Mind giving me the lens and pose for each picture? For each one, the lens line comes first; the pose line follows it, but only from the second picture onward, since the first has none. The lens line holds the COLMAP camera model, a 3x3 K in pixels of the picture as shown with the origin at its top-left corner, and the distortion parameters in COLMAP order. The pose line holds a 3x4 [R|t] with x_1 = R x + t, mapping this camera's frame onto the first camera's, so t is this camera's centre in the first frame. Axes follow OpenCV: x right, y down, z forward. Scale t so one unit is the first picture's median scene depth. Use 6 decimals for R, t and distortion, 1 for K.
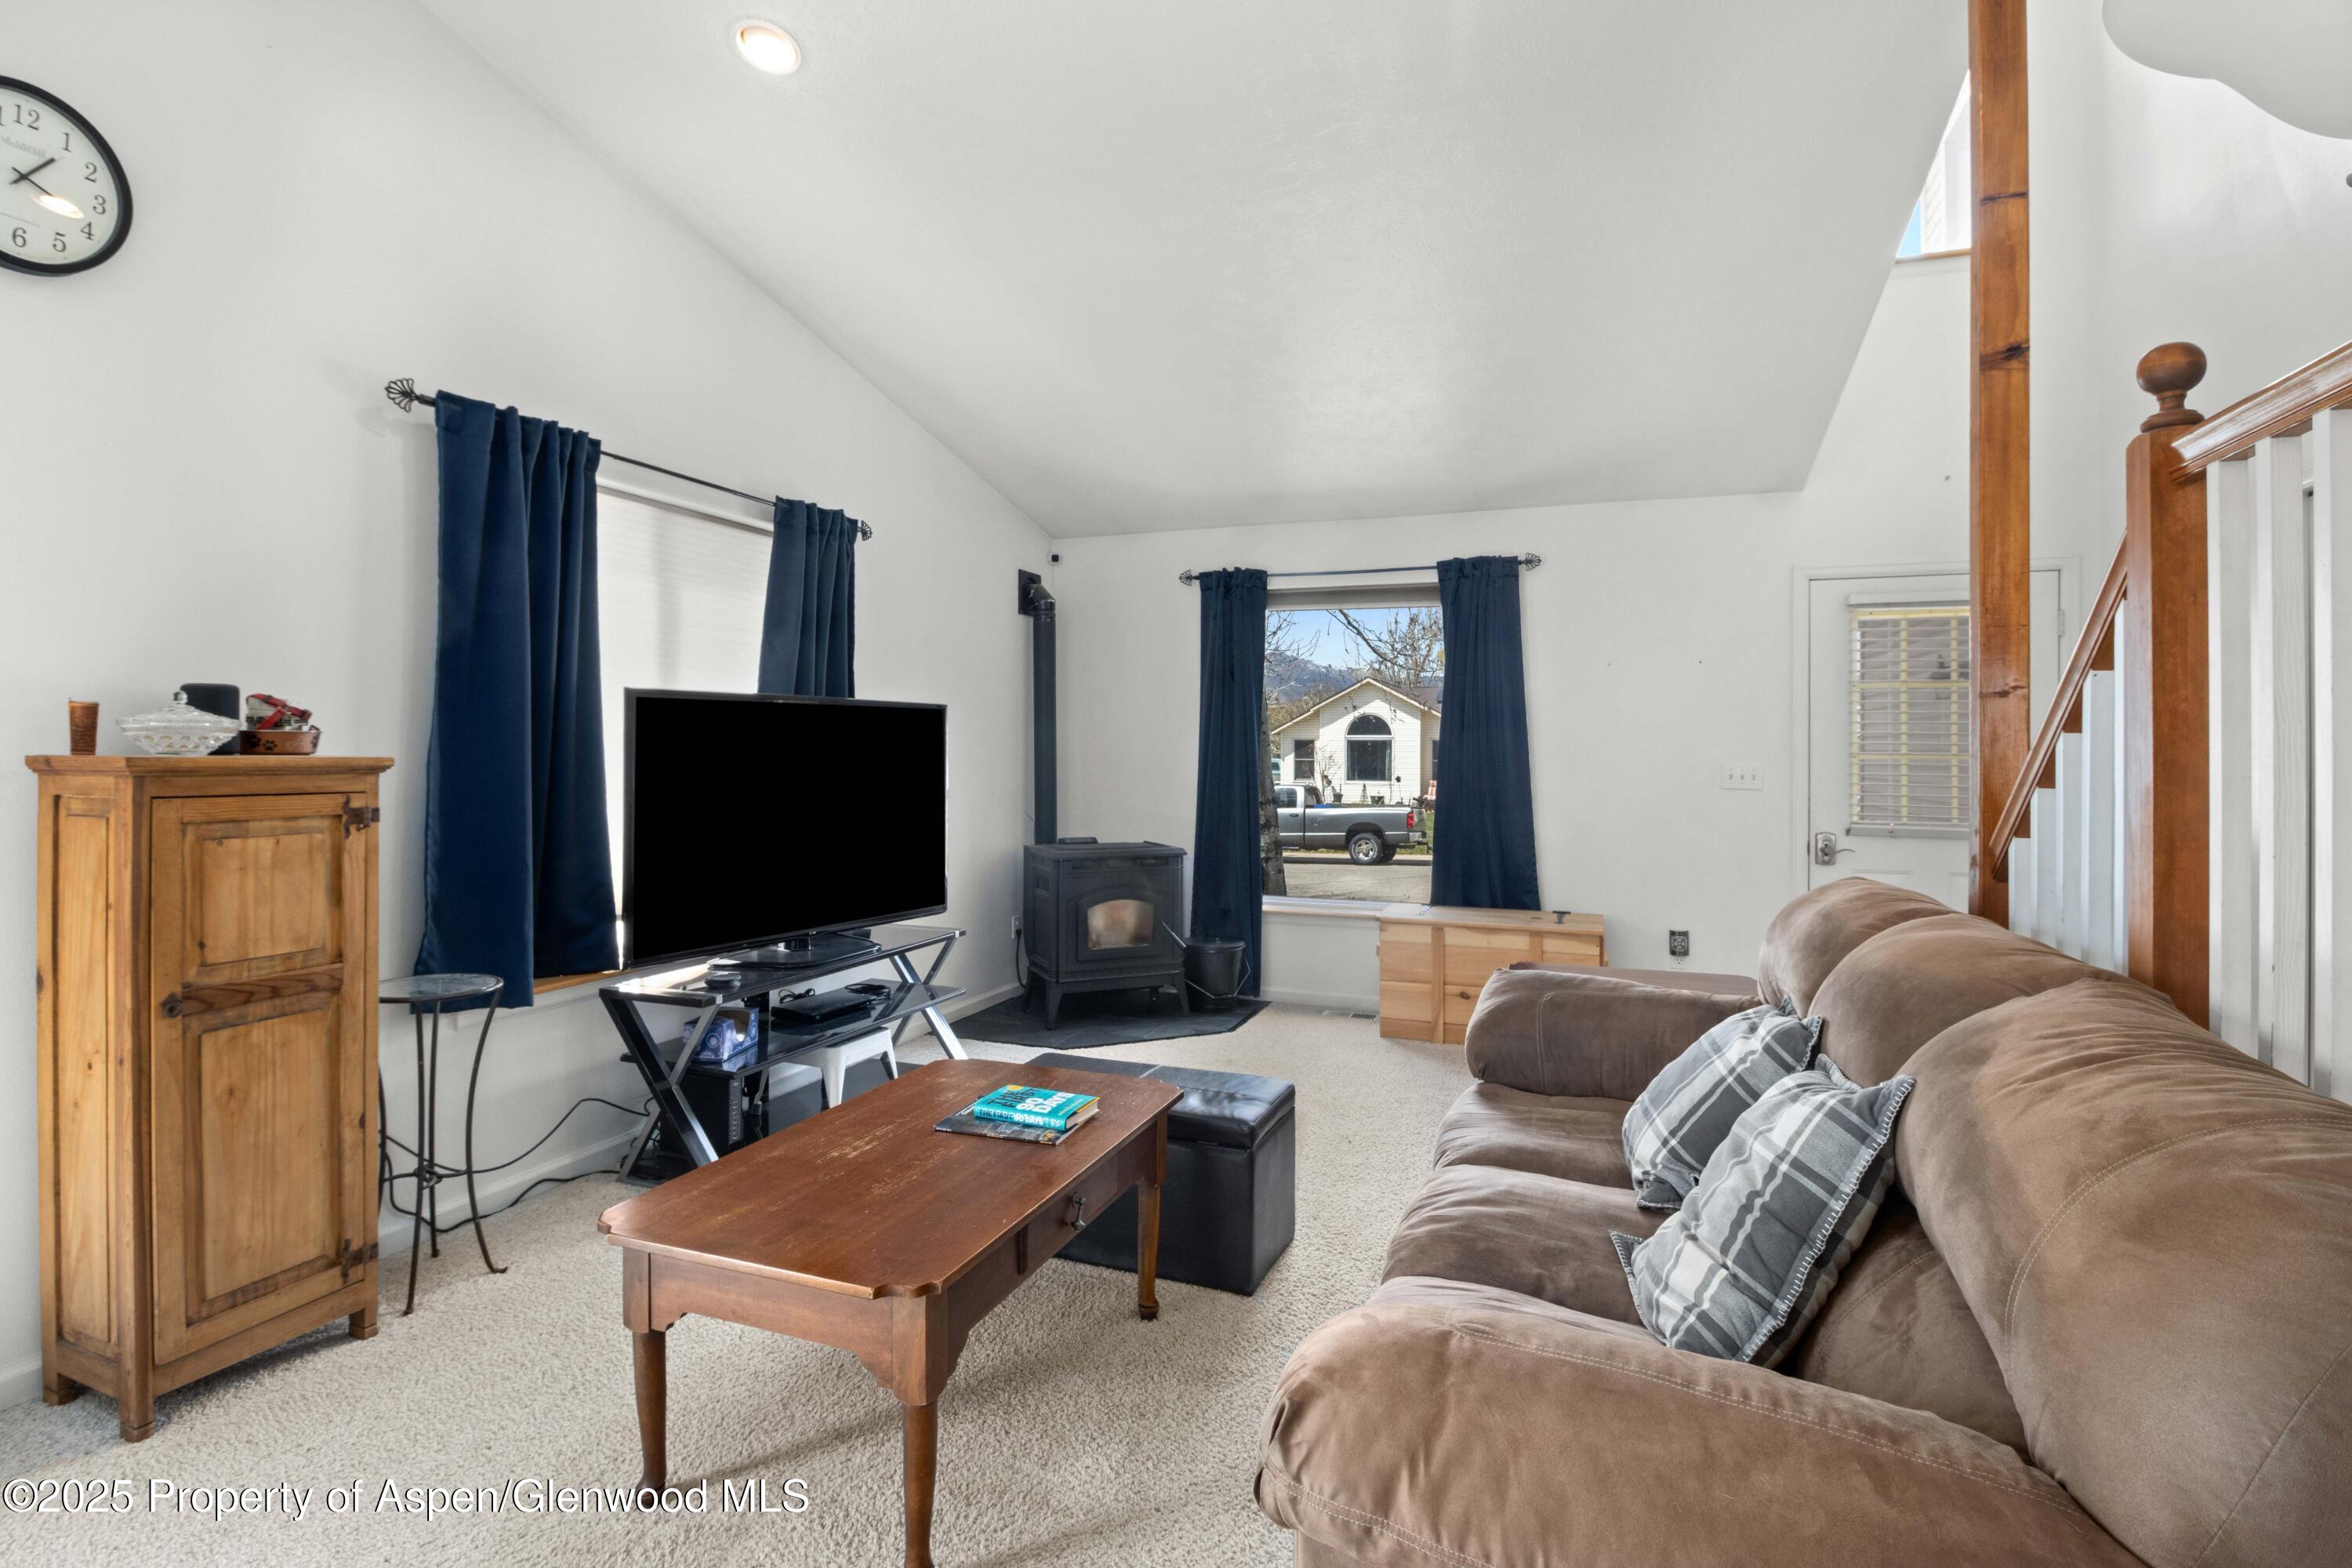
lens RADIAL K [[1144.2, 0, 1173.1], [0, 1144.2, 774.5], [0, 0, 1]] dist [0.002614, -0.000013]
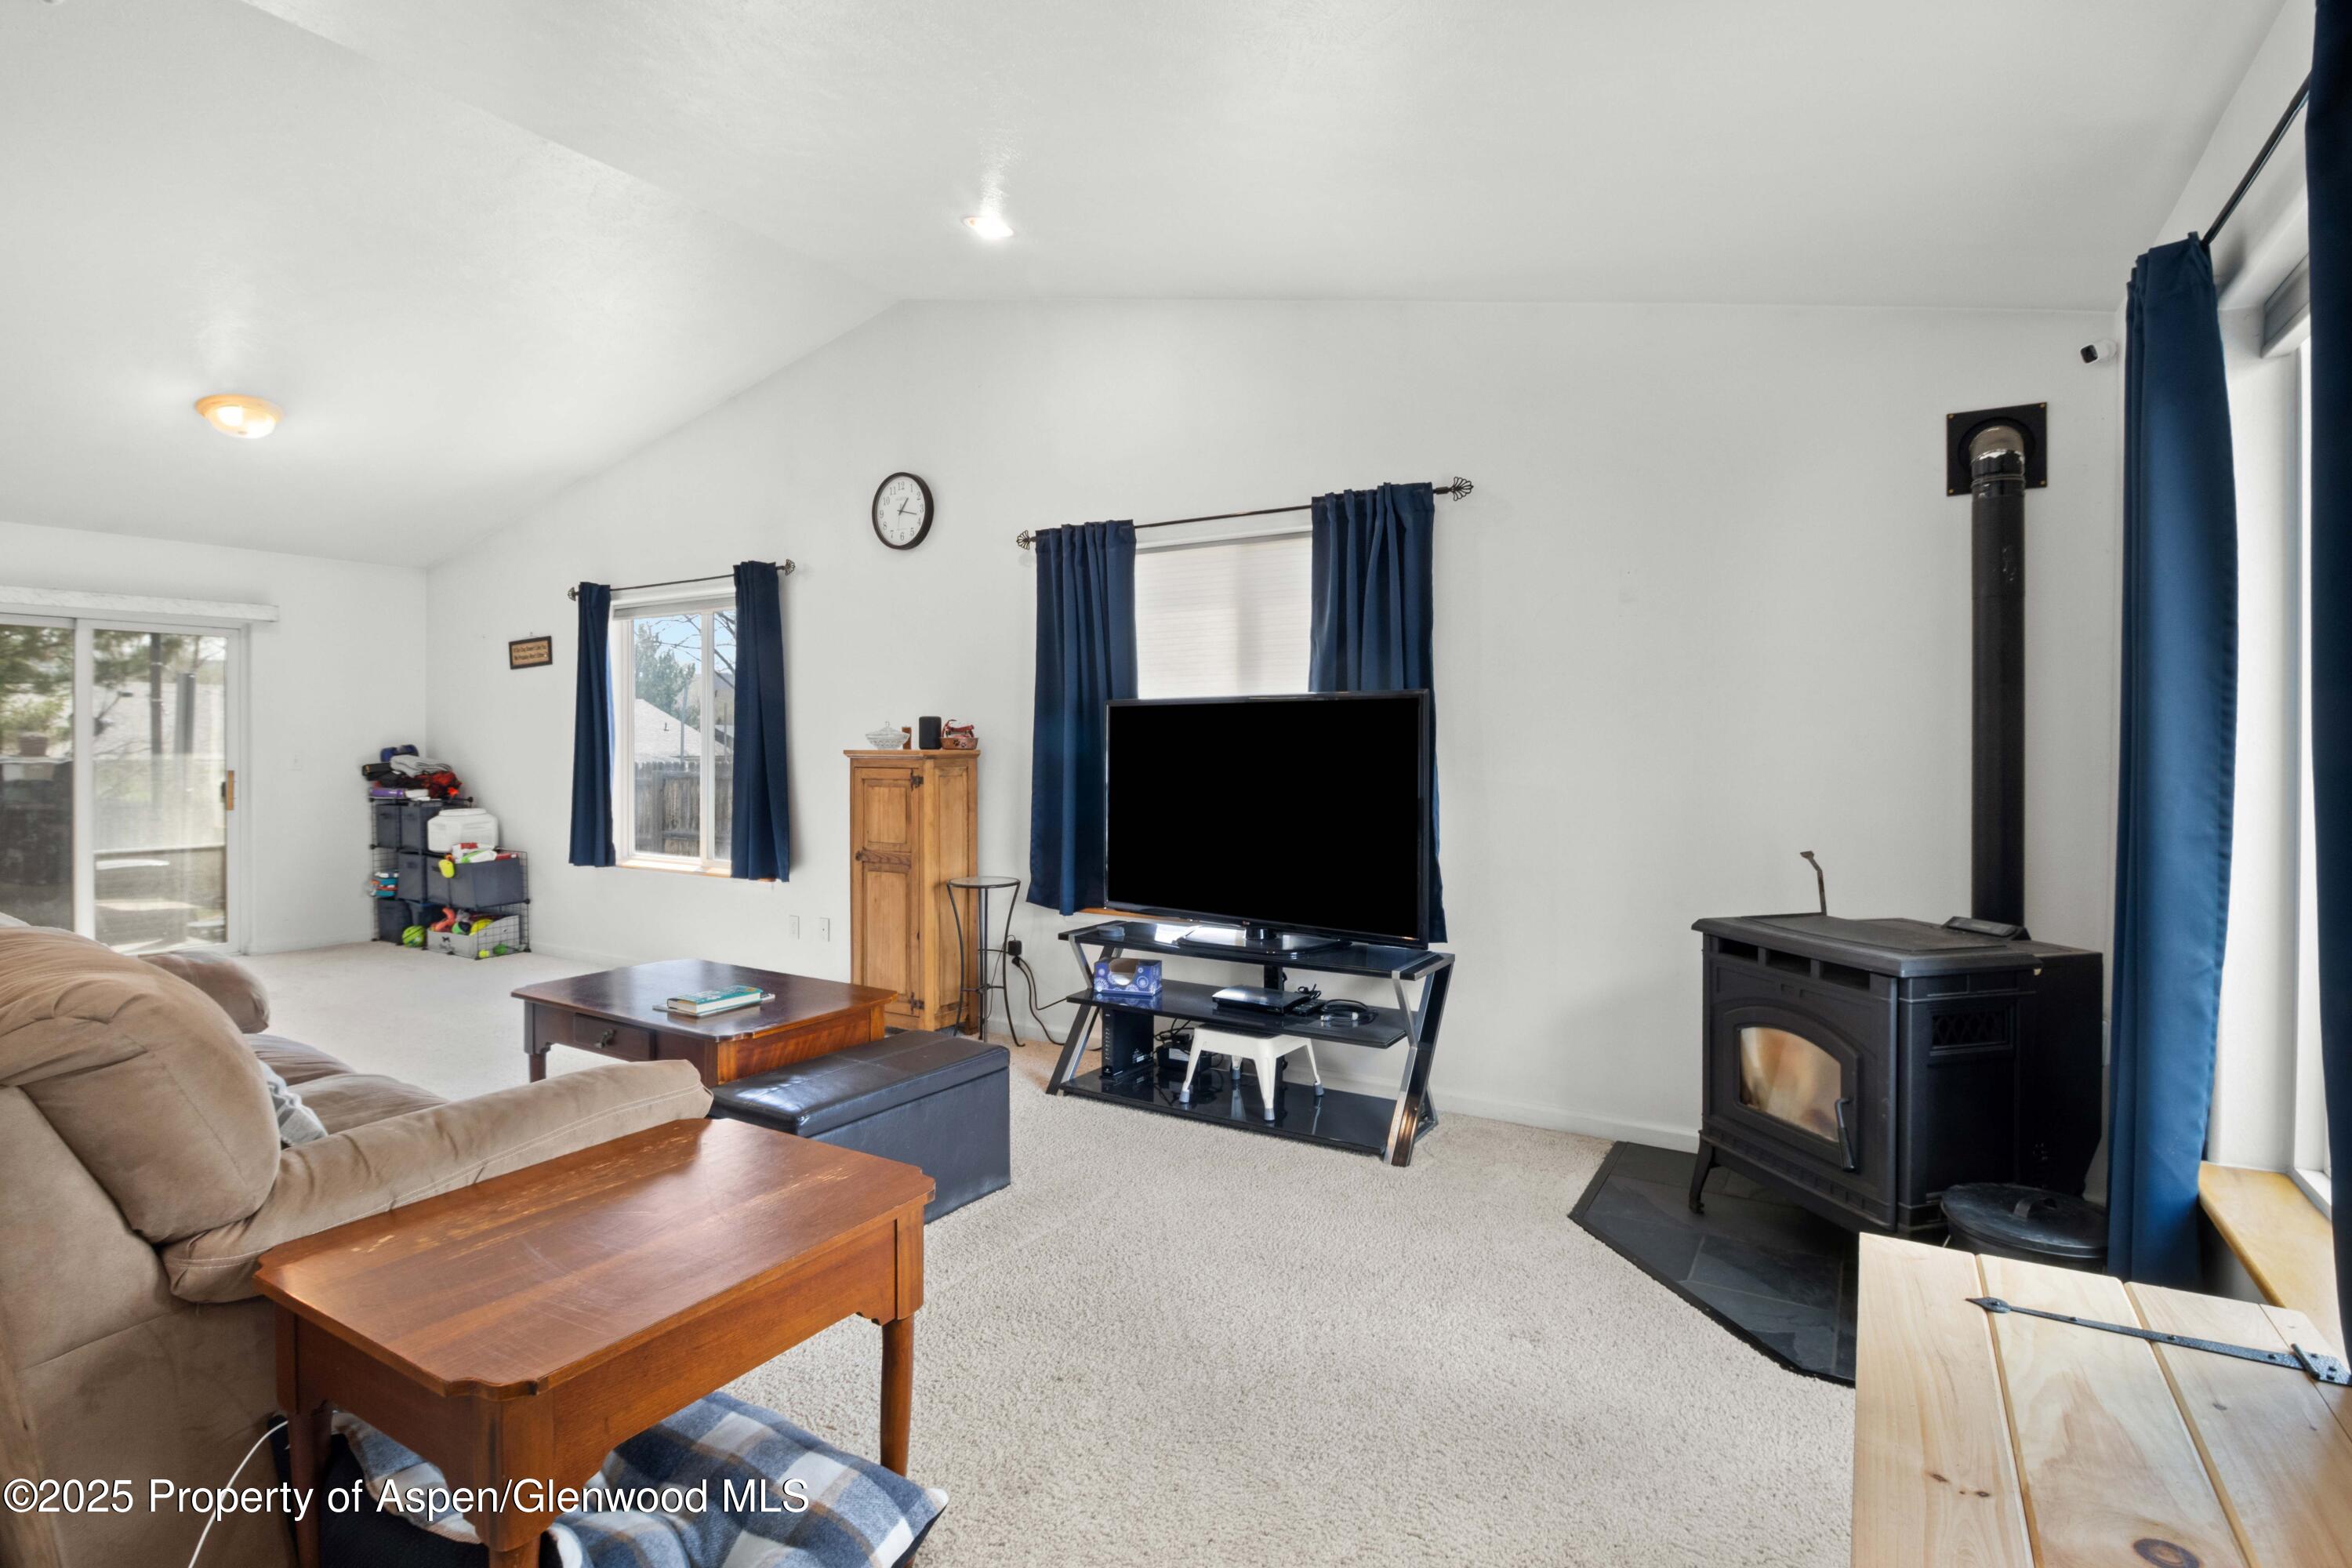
lens RADIAL K [[1144.2, 0, 1182.5], [0, 1144.2, 731.8], [0, 0, 1]] dist [0.002614, -0.000013]
pose [[-0.178155, -0.003690, -0.983996, 0.962959], [-0.012237, 0.999924, -0.001534, -0.041974], [0.983926, 0.011768, -0.178186, 1.511296]]
